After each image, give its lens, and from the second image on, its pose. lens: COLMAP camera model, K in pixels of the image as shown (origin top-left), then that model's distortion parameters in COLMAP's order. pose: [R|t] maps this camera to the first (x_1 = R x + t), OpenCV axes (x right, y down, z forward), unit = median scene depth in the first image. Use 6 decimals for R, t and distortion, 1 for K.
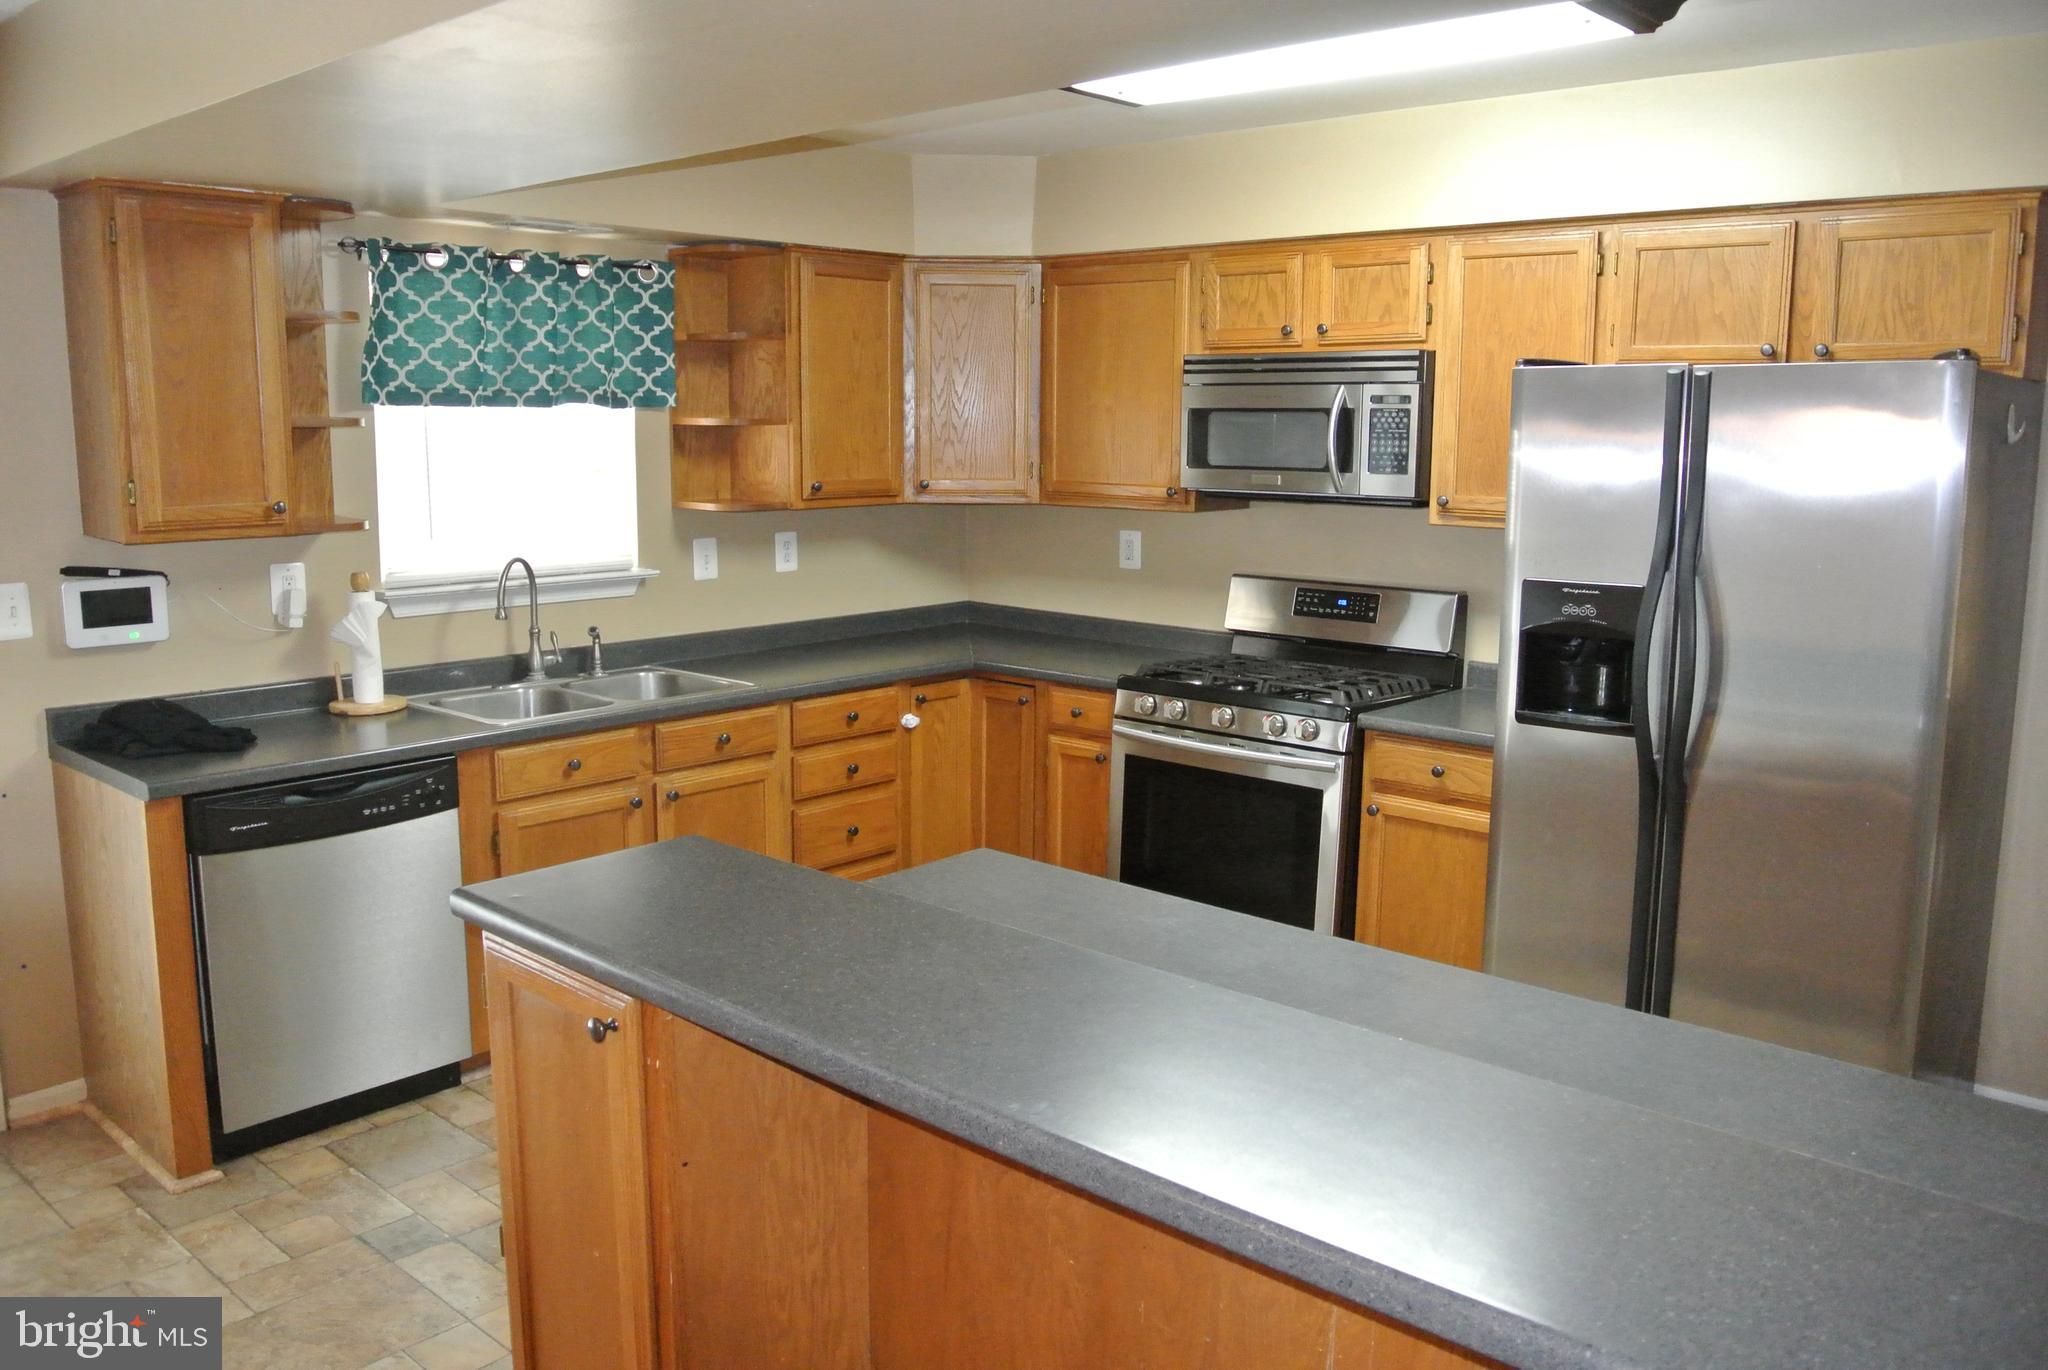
lens RADIAL K [[1584.9, 0, 1016.8], [0, 1584.9, 694.6], [0, 0, 1]] dist [-0.086701, 0.036696]
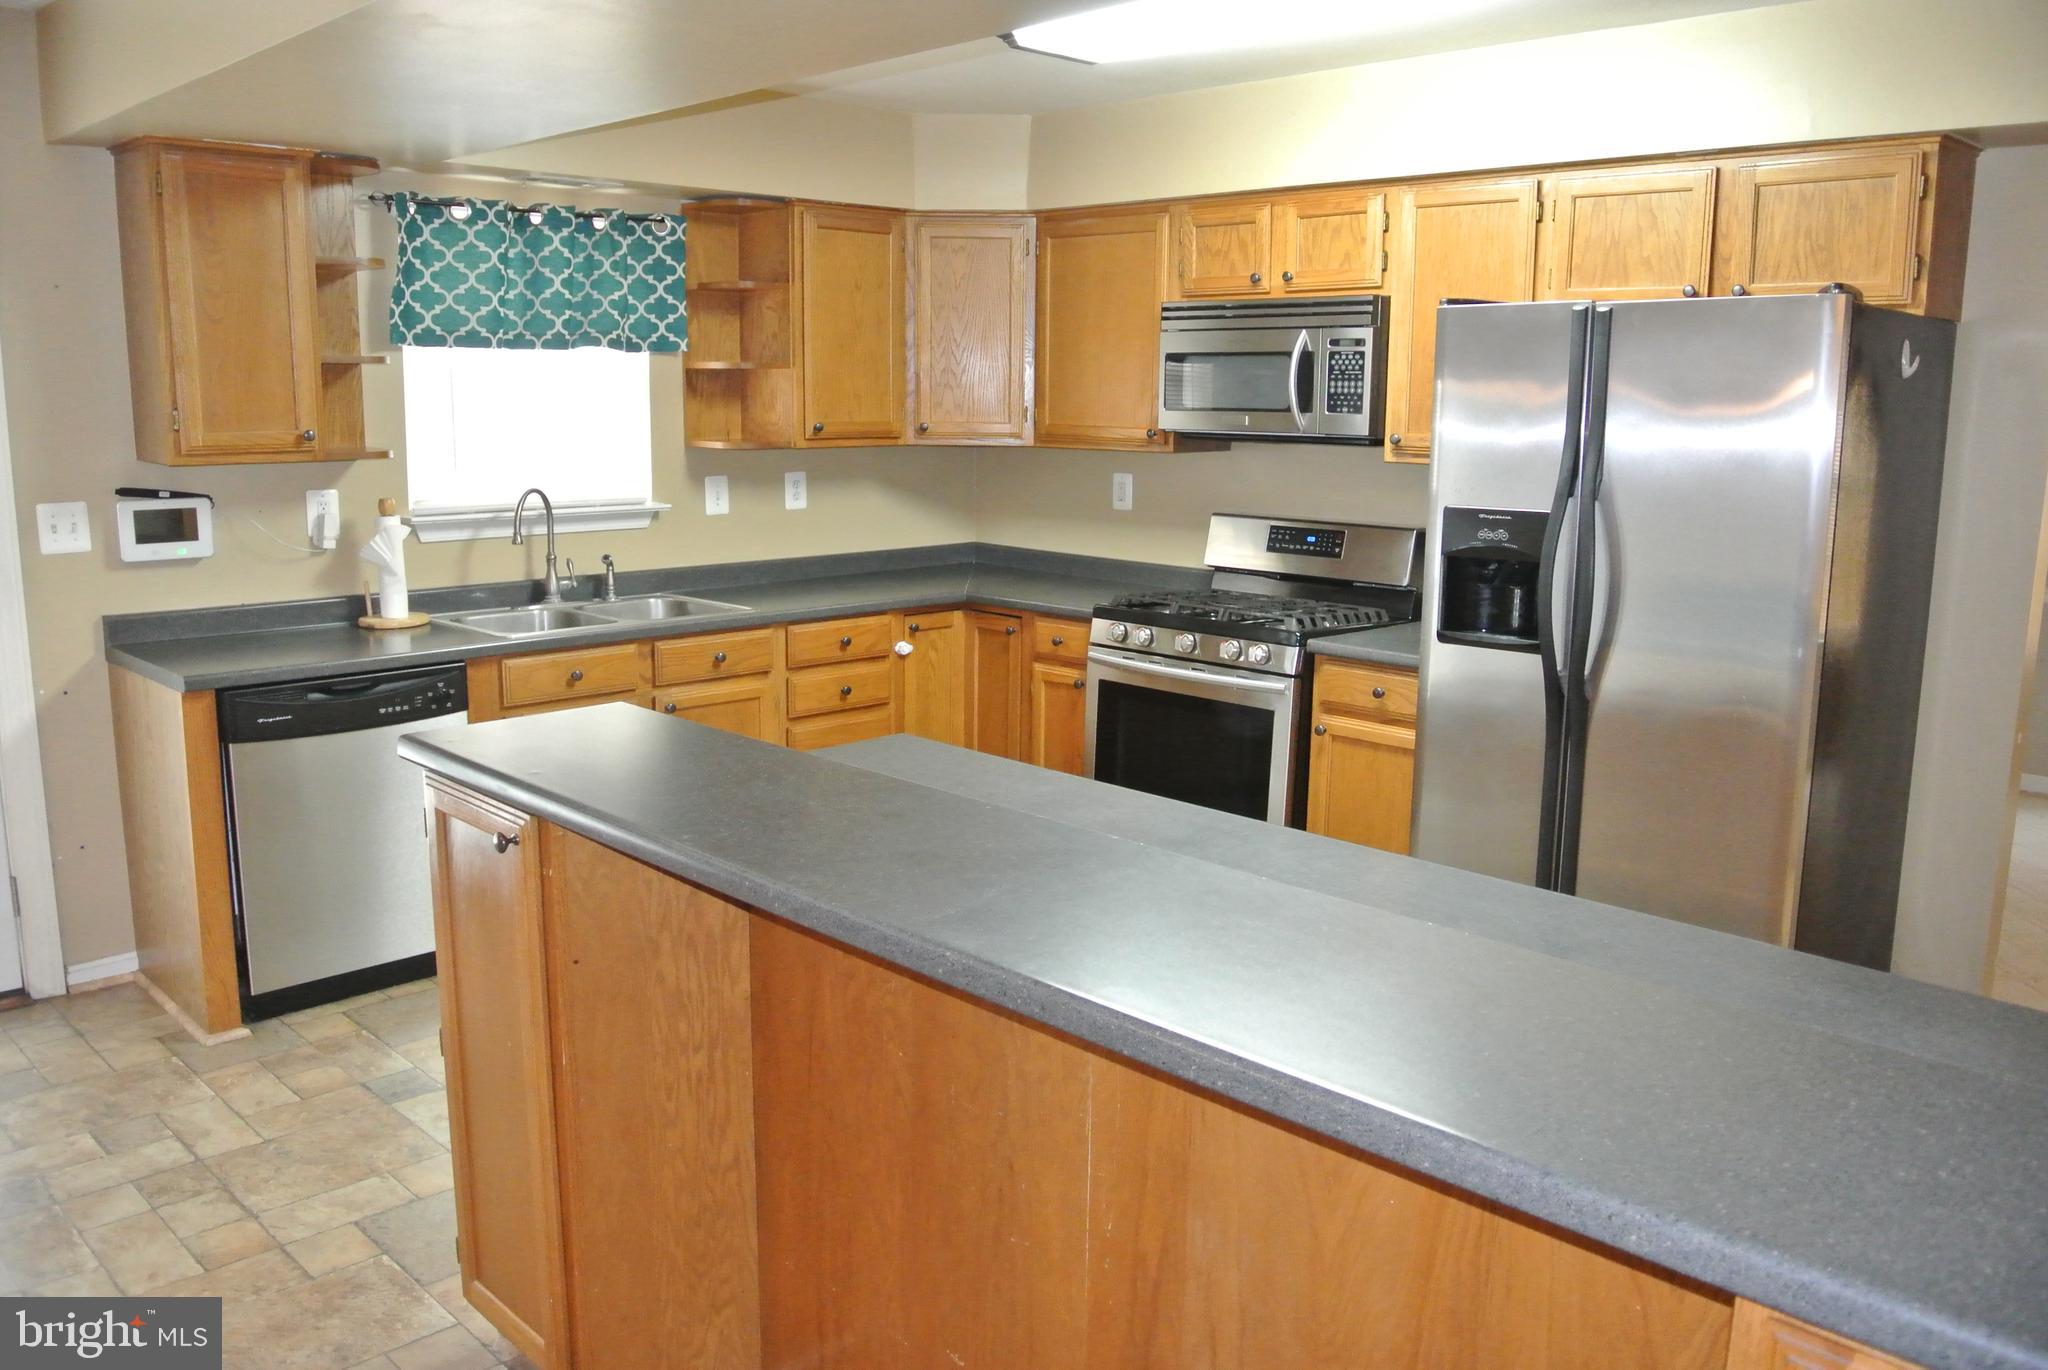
lens RADIAL K [[1584.9, 0, 1016.5], [0, 1584.9, 695.6], [0, 0, 1]] dist [-0.086701, 0.036696]
pose [[0.998329, 0.014156, -0.056032, 0.079715], [-0.013140, 0.999743, 0.018465, 0.032405], [0.056279, -0.017698, 0.998258, -0.067725]]
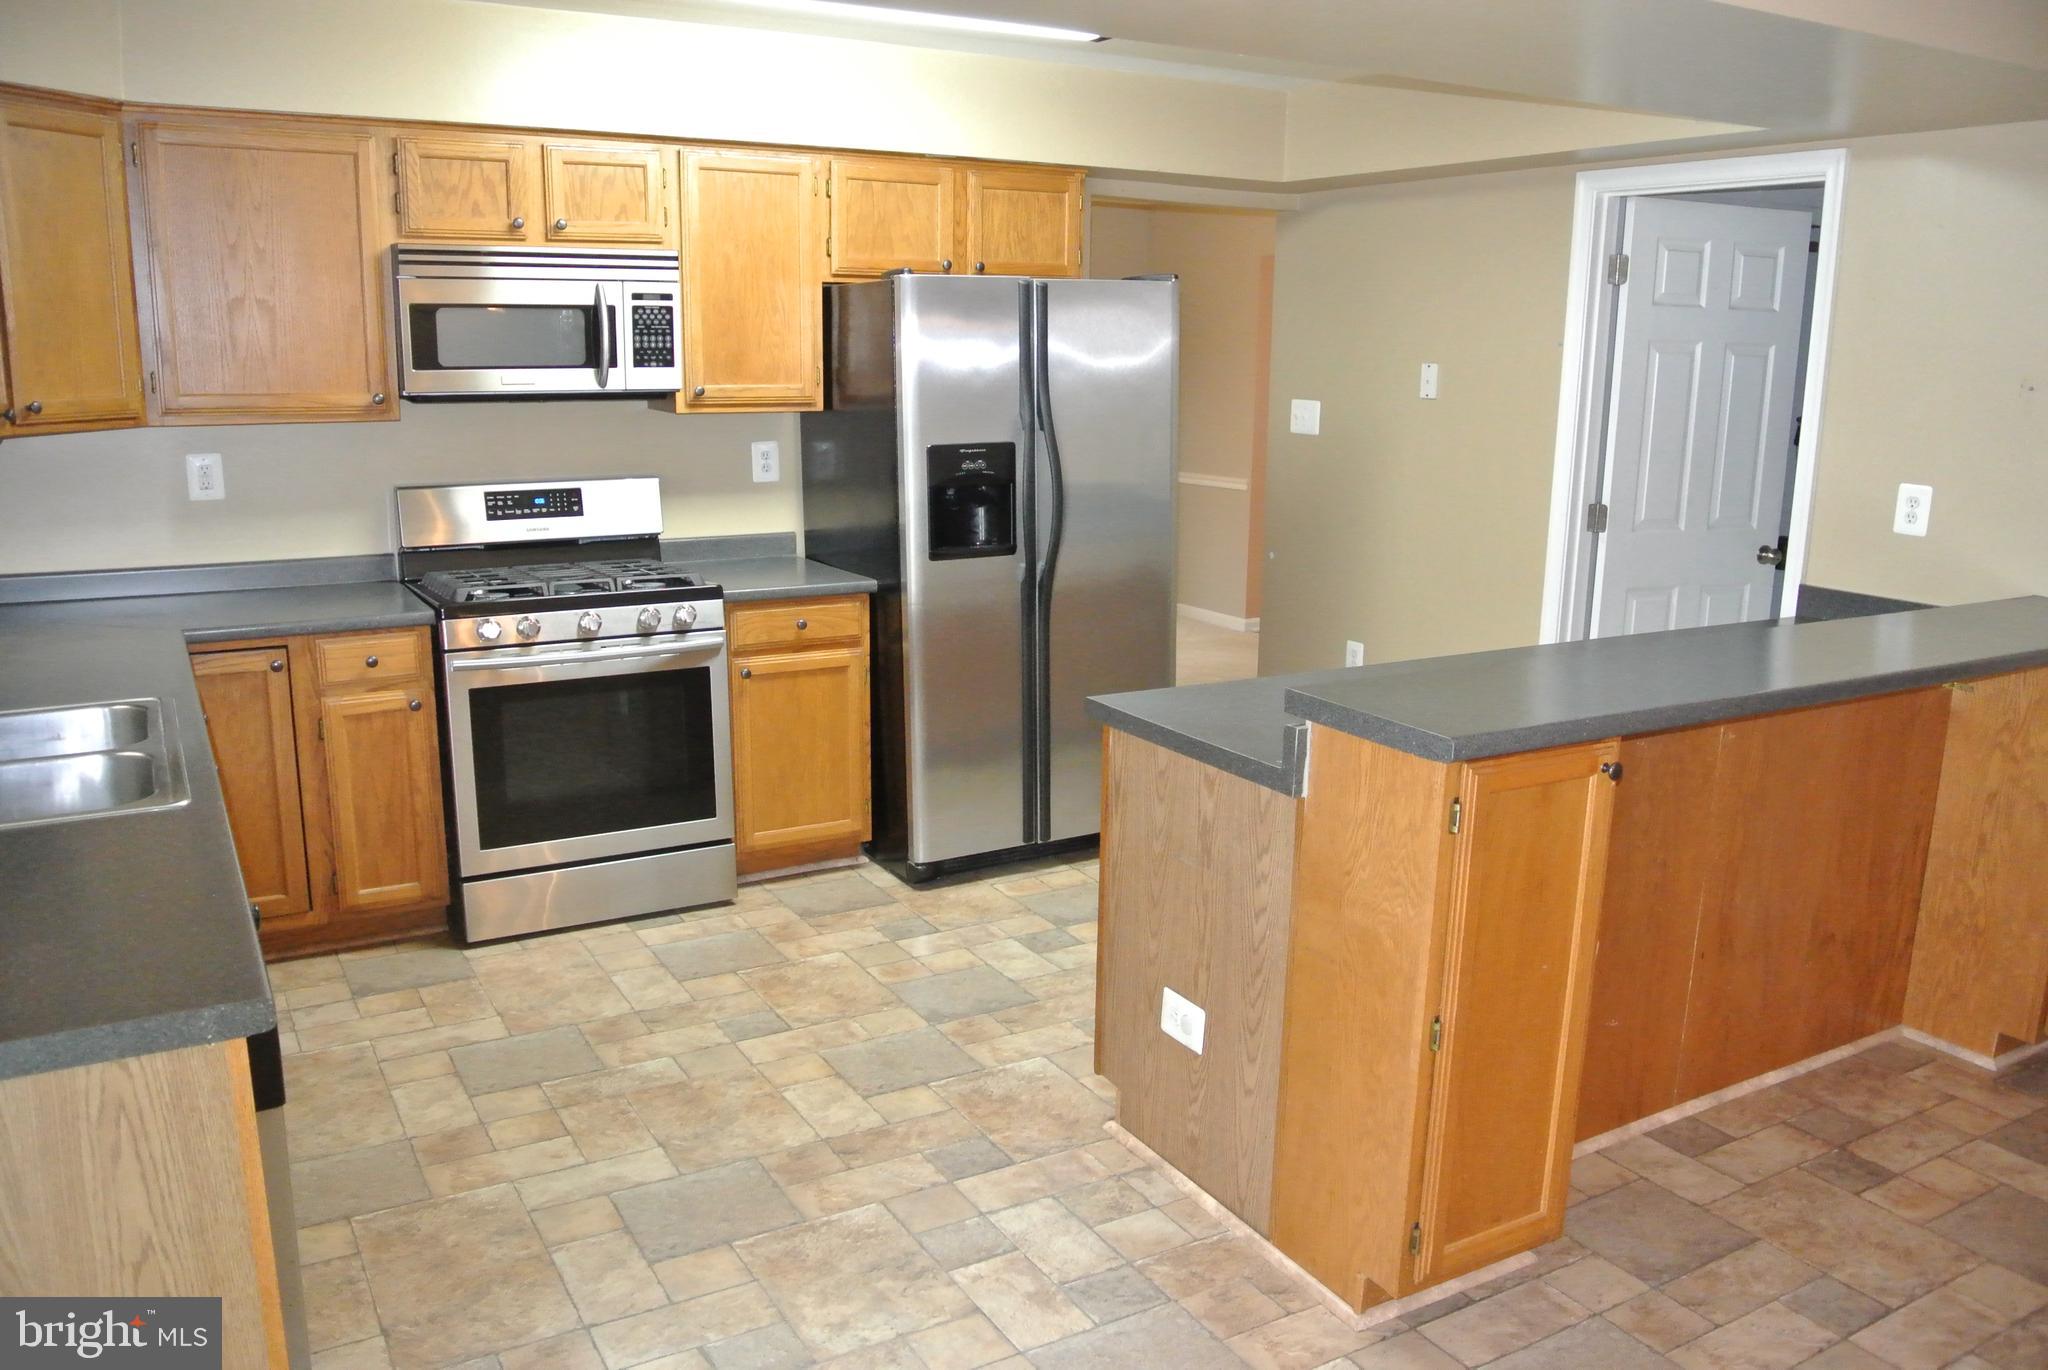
lens RADIAL K [[1584.9, 0, 1030.6], [0, 1584.9, 688.8], [0, 0, 1]] dist [-0.086701, 0.036696]
pose [[0.306976, -0.209202, 0.928440, -0.724845], [0.150005, 0.973983, 0.169867, -0.072766], [-0.939821, 0.087125, 0.330371, 0.439097]]
